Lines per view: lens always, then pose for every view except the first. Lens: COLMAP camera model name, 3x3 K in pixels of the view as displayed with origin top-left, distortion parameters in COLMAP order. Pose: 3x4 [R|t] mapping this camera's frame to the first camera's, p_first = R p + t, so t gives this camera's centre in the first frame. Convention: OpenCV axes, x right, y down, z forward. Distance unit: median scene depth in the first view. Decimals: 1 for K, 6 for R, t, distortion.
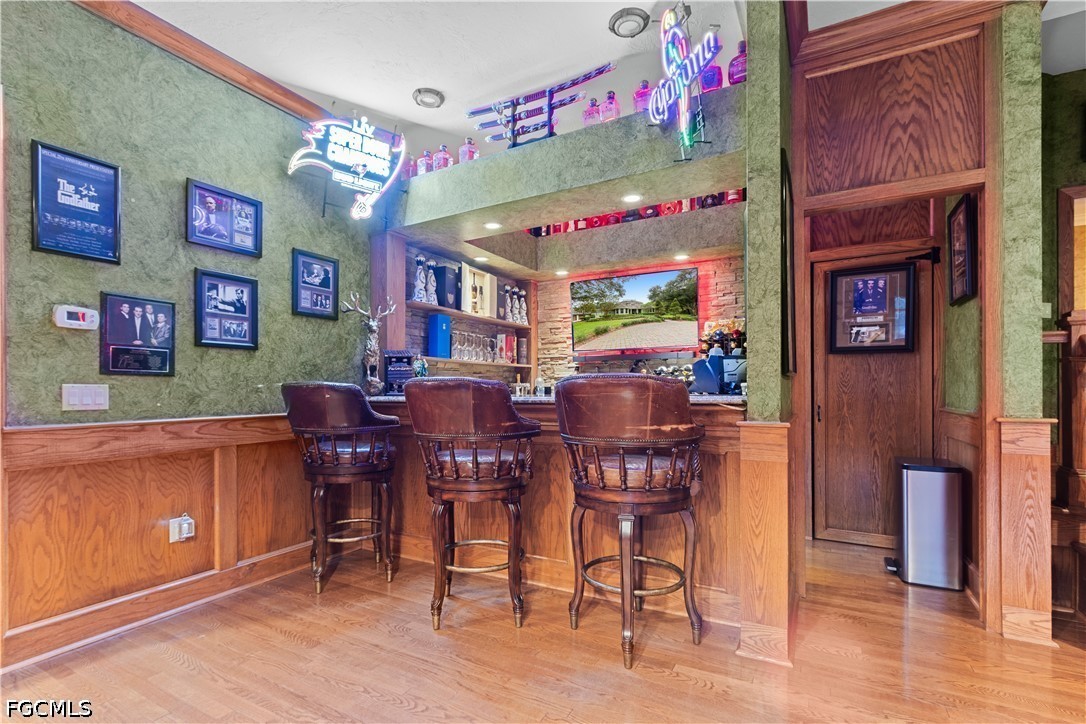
lens RADIAL K [[498.2, 0, 540.0], [0, 498.2, 389.2], [0, 0, 1]] dist [0.006969, -0.002814]
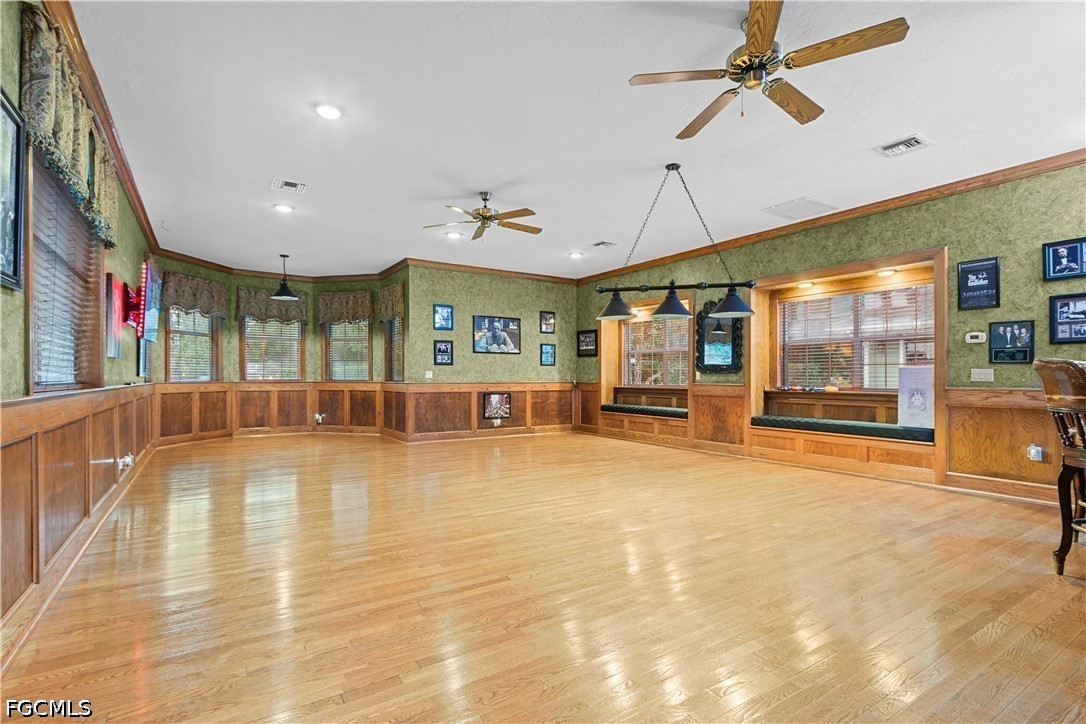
lens RADIAL K [[498.2, 0, 527.9], [0, 498.2, 377.6], [0, 0, 1]] dist [0.006969, -0.002814]
pose [[-0.466778, 0.004452, -0.884363, 1.530440], [-0.000636, 0.999985, 0.005370, 0.013817], [0.884374, 0.003069, -0.466768, 0.256674]]
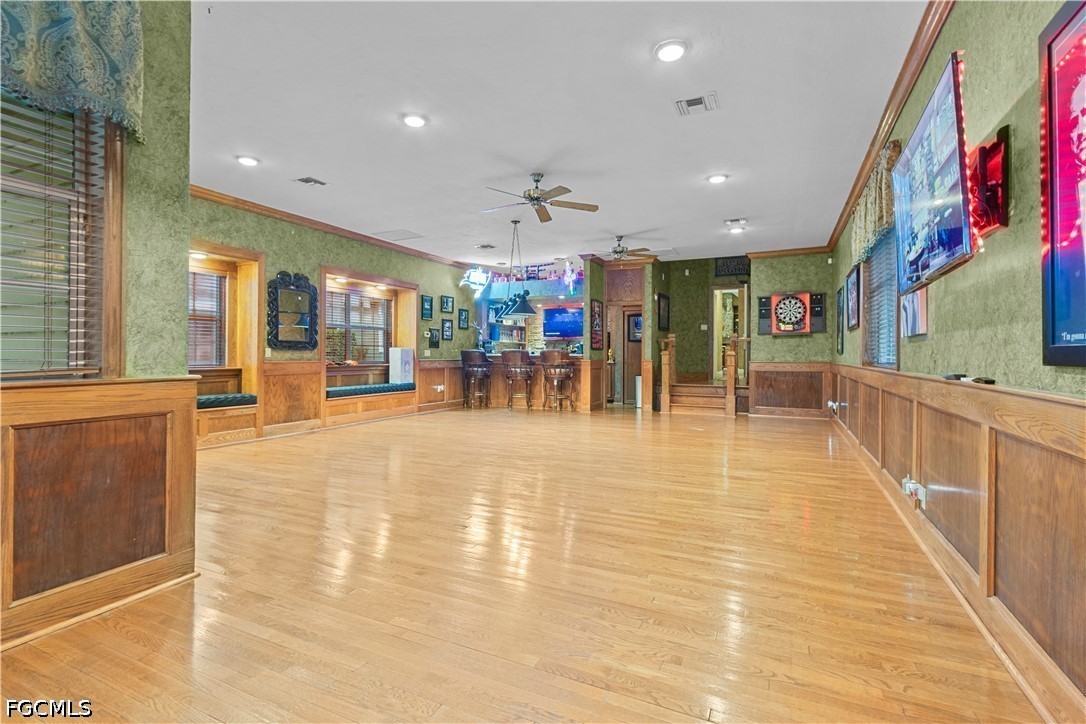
lens RADIAL K [[498.2, 0, 545.1], [0, 498.2, 355.8], [0, 0, 1]] dist [0.006969, -0.002814]
pose [[0.997299, 0.009820, 0.072795, -0.197064], [-0.010110, 0.999942, 0.003604, 0.011029], [-0.072755, -0.004330, 0.997340, -2.727137]]
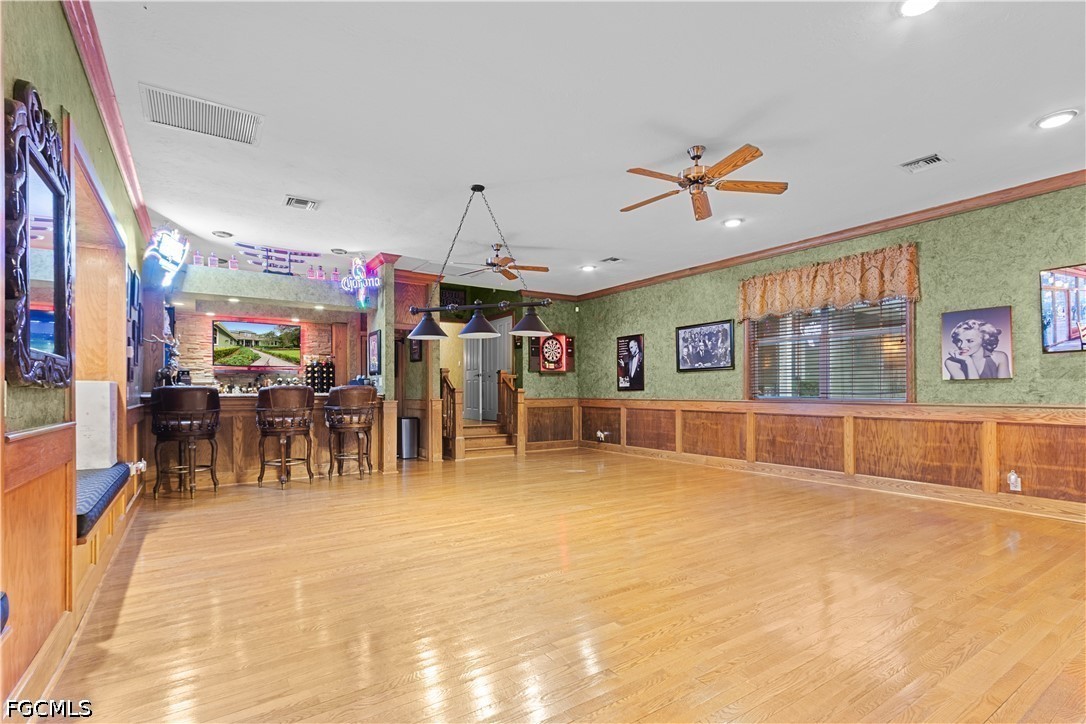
lens RADIAL K [[498.2, 0, 522.1], [0, 498.2, 389.0], [0, 0, 1]] dist [0.006969, -0.002814]
pose [[0.470969, 0.006780, 0.882124, -1.578313], [-0.000380, 0.999972, -0.007483, 0.008898], [-0.882150, 0.003189, 0.470958, -1.012550]]
